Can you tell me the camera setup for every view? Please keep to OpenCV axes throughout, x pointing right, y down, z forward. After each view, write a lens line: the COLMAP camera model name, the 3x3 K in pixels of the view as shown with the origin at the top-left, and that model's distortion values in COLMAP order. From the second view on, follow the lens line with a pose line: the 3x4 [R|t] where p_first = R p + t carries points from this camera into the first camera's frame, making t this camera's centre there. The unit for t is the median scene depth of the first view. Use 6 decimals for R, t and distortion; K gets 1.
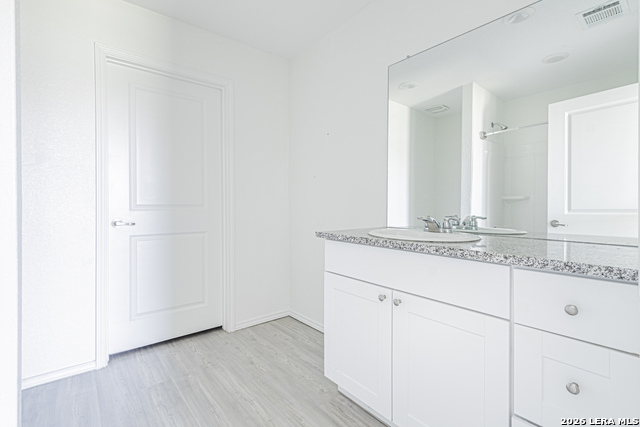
lens RADIAL K [[298.5, 0, 316.7], [0, 298.5, 206.0], [0, 0, 1]] dist [0.003605, -0.000082]
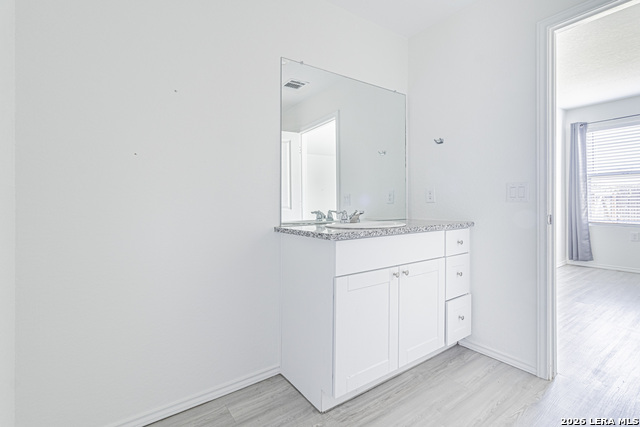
lens RADIAL K [[294.6, 0, 318.4], [0, 294.6, 209.6], [0, 0, 1]] dist [0.008568, 0.000194]
pose [[0.068320, -0.016785, 0.997522, -0.894470], [0.019467, 0.999691, 0.015488, 0.006221], [-0.997473, 0.018361, 0.068626, 1.068501]]
